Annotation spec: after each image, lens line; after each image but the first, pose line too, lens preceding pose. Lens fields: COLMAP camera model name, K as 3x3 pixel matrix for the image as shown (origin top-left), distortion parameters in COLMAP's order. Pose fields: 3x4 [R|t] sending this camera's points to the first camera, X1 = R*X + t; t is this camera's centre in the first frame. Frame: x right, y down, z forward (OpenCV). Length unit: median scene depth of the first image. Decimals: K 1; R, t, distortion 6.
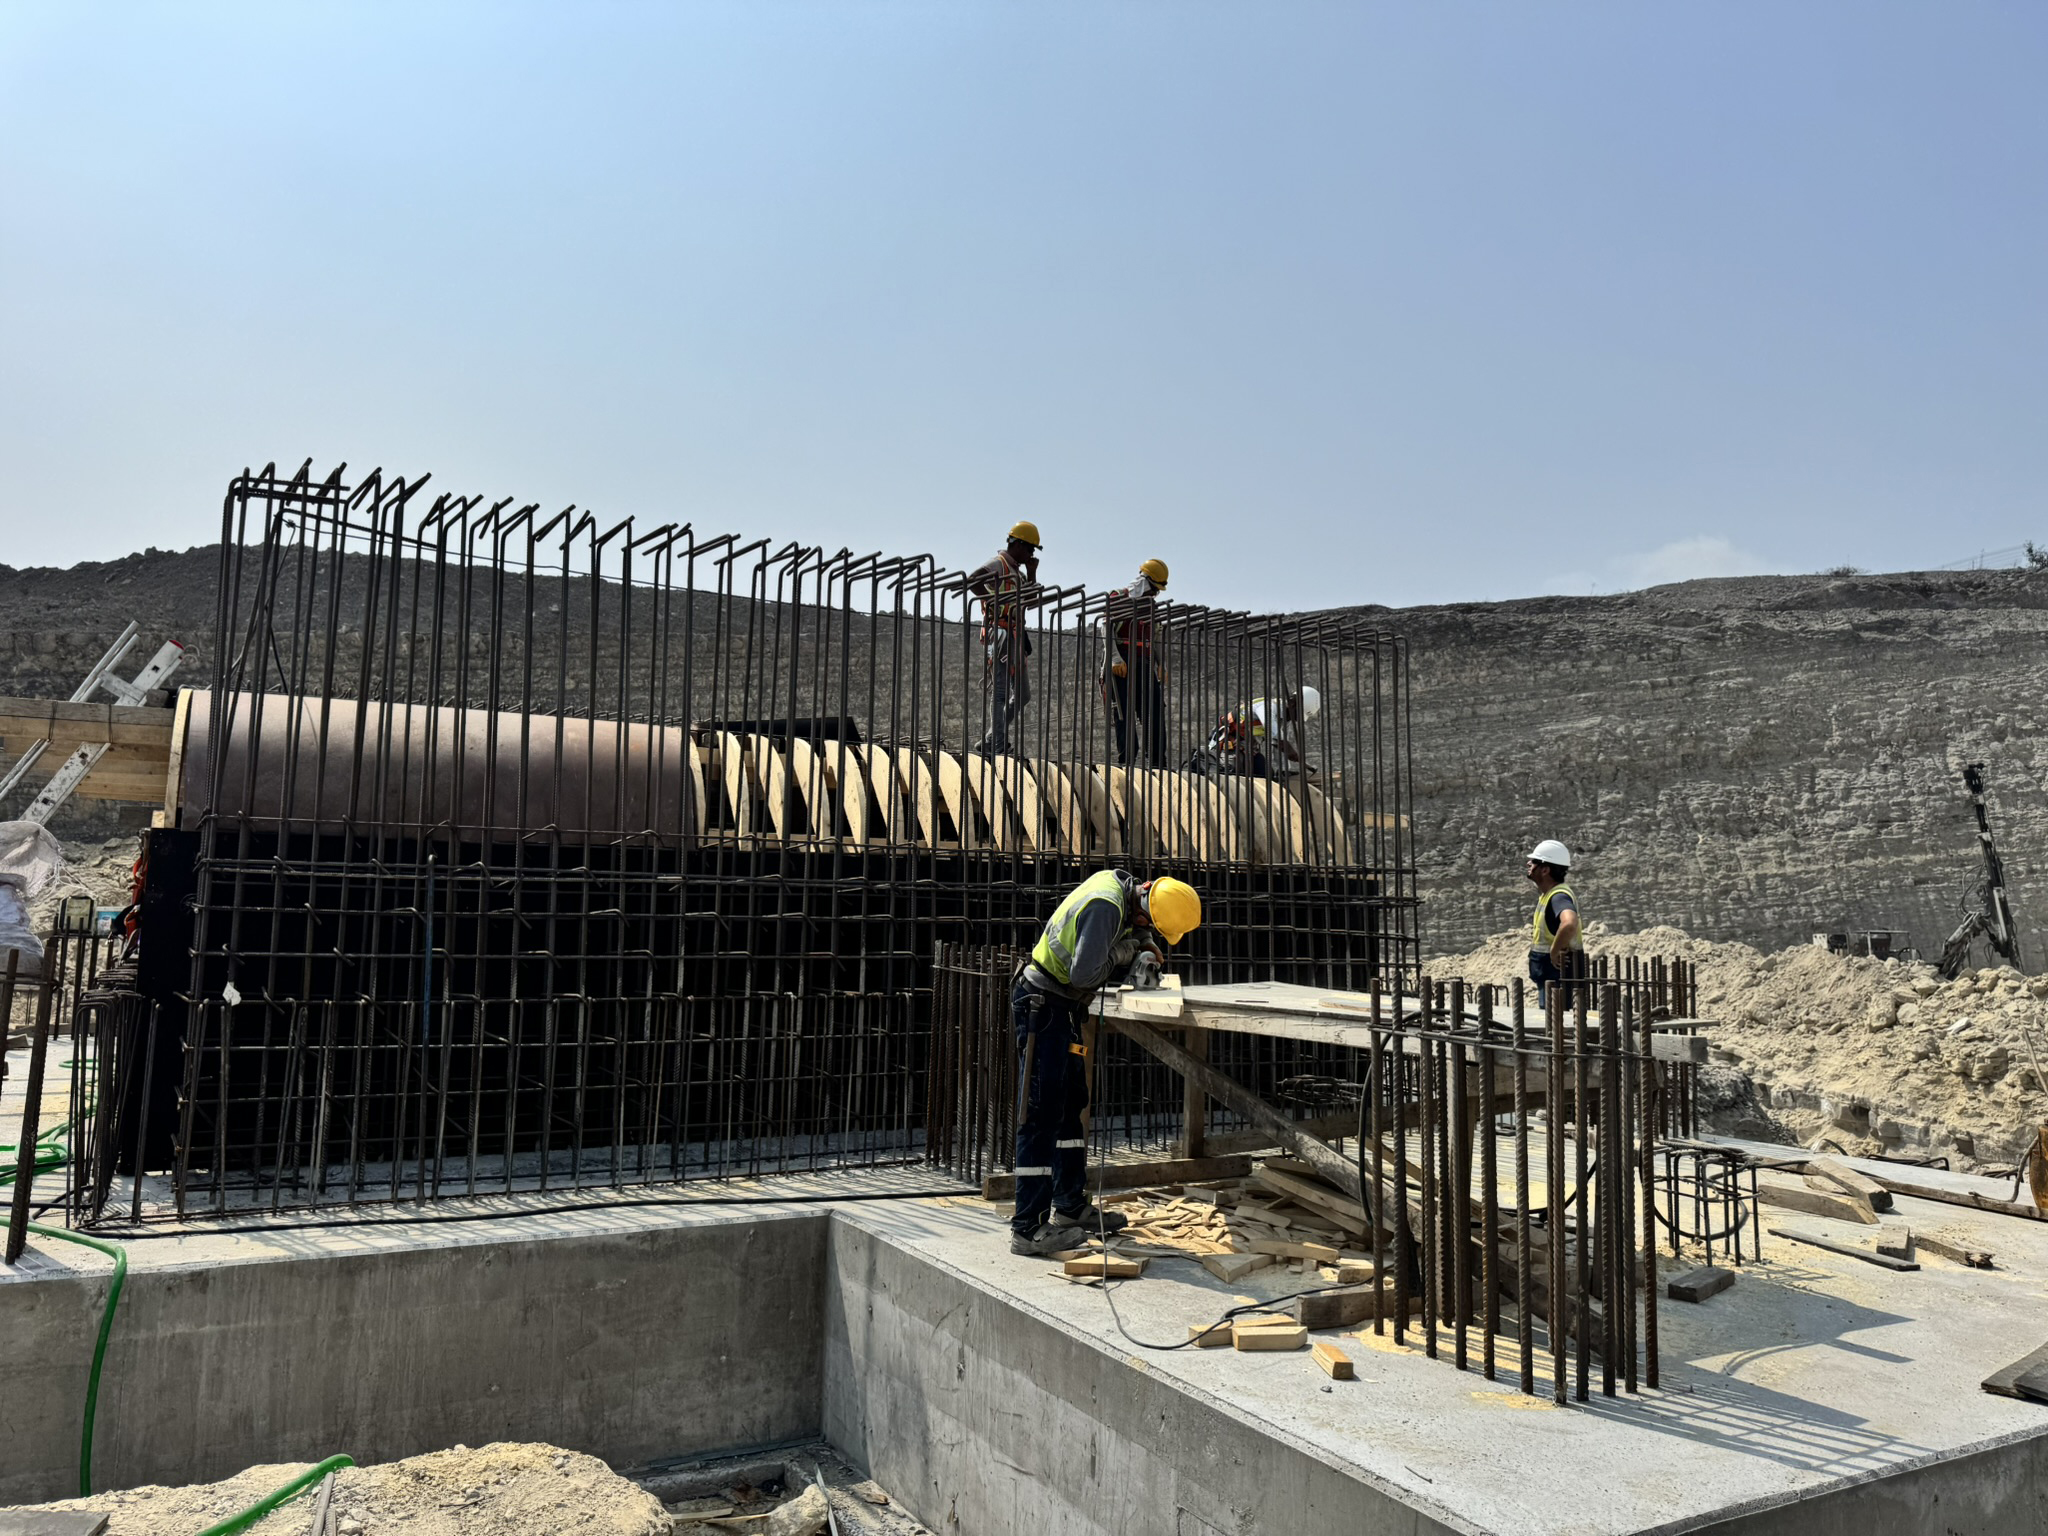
lens RADIAL K [[1488.2, 0, 1028.8], [0, 1488.2, 745.9], [0, 0, 1]] dist [0.025133, 0.001771]
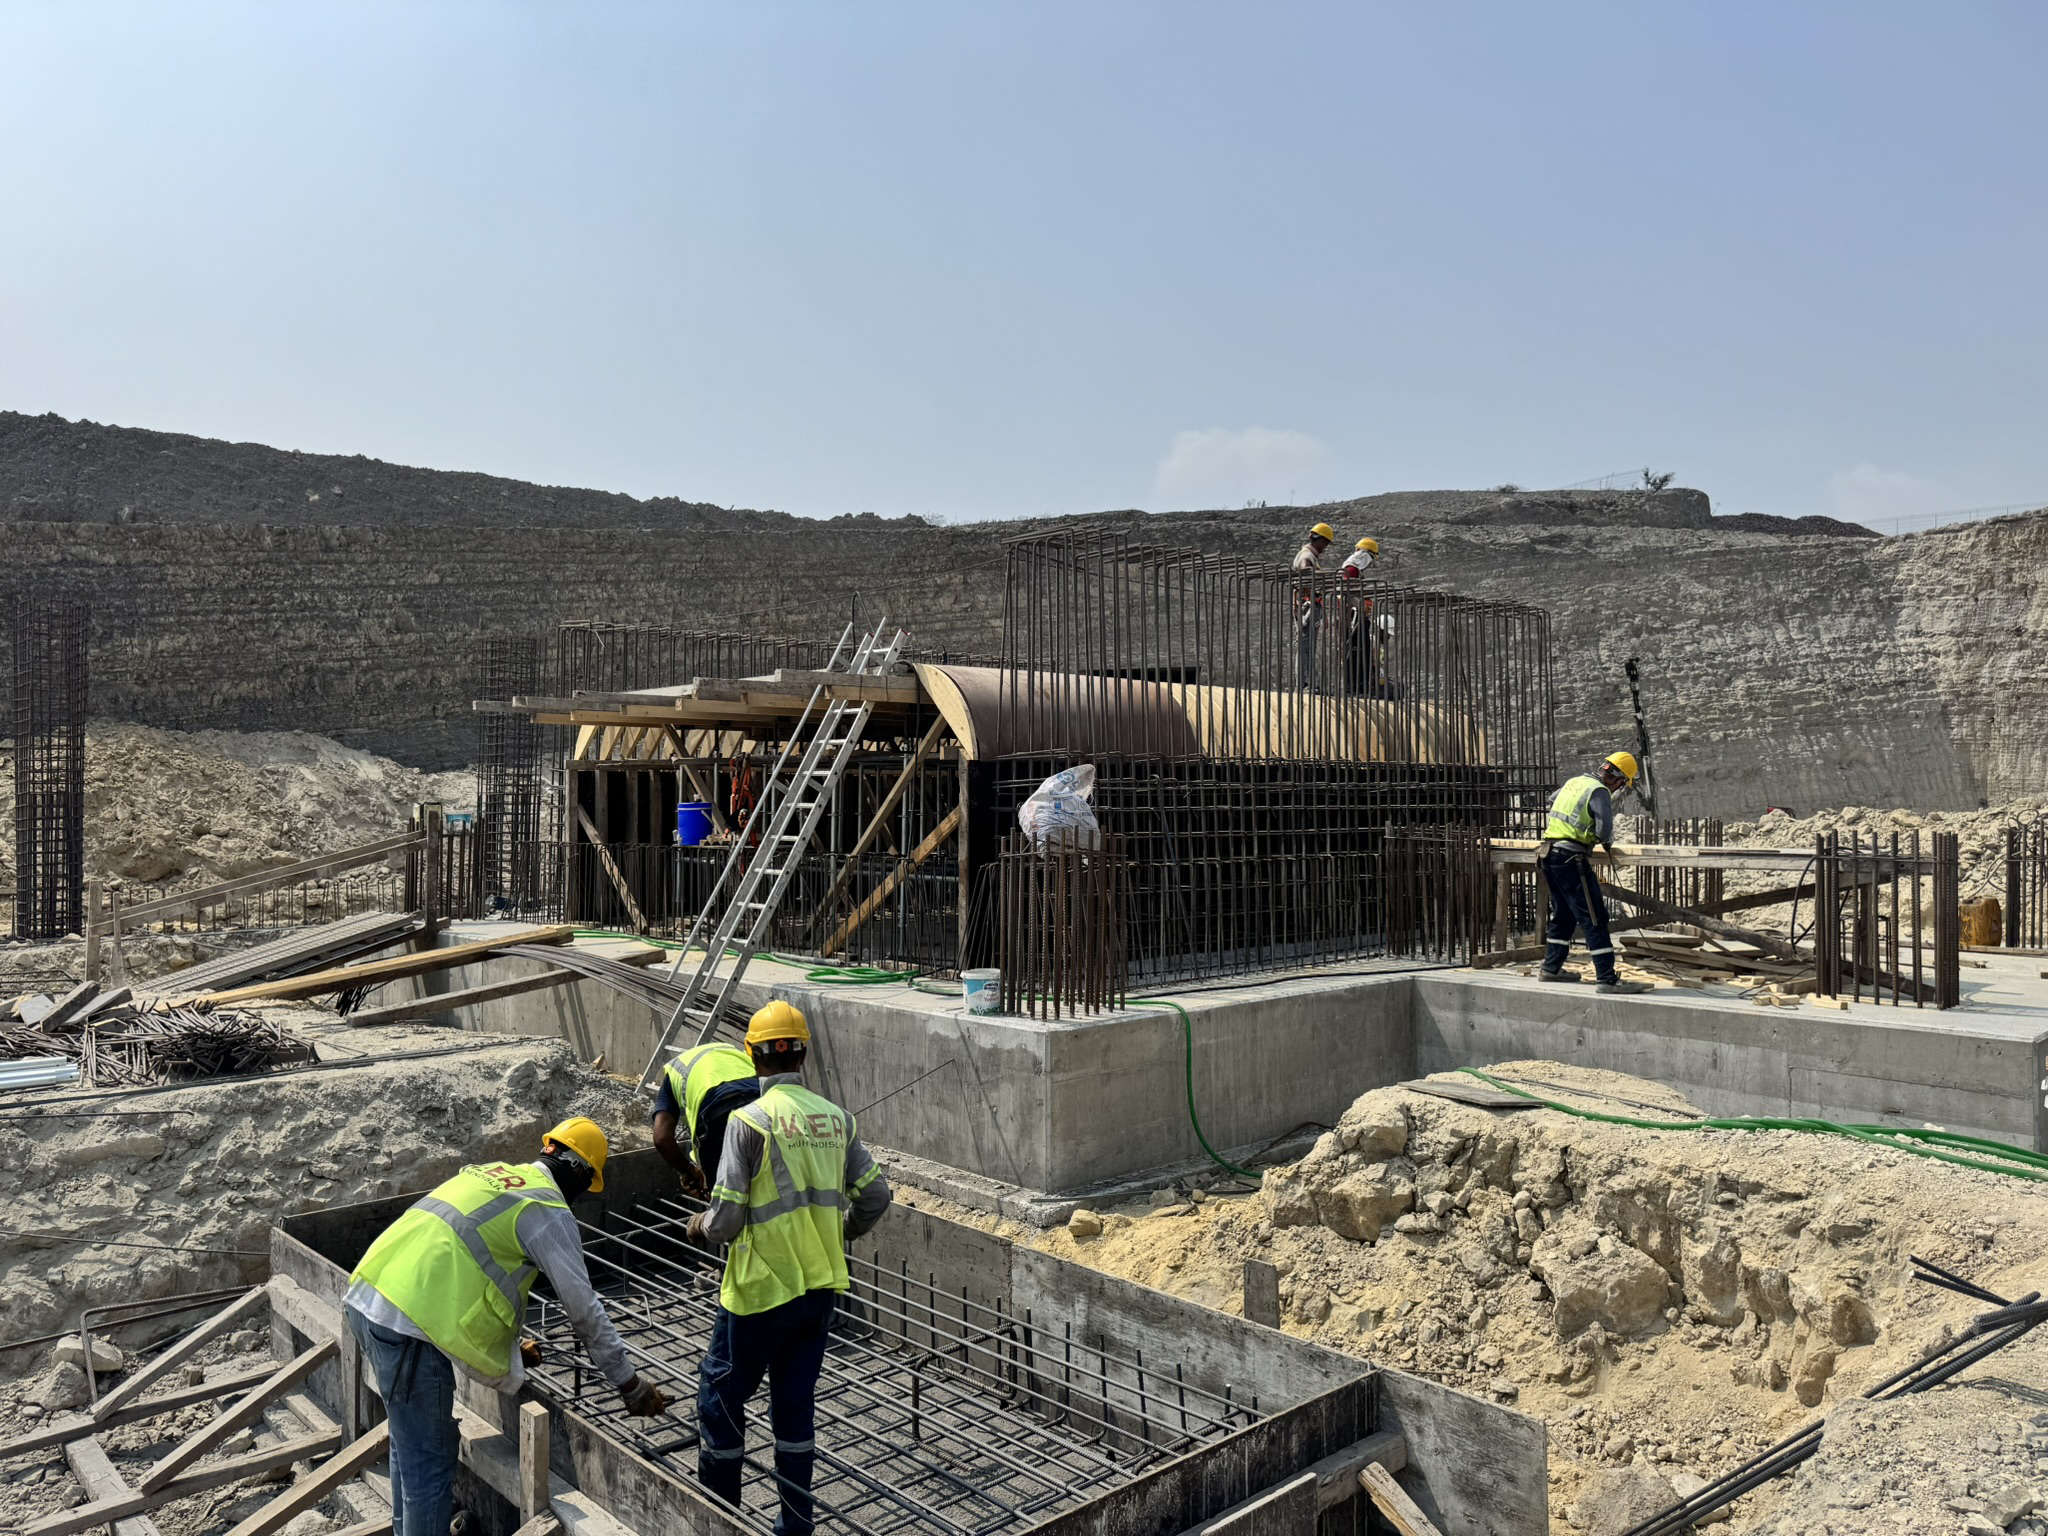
lens RADIAL K [[1450.6, 0, 1024.0], [0, 1450.6, 768.0], [0, 0, 1]] dist [0.037371, -0.032080]
pose [[0.975167, -0.018895, 0.220663, -0.111376], [-0.002658, 0.995284, 0.096968, -0.010946], [-0.221455, -0.095146, 0.970518, -0.061337]]
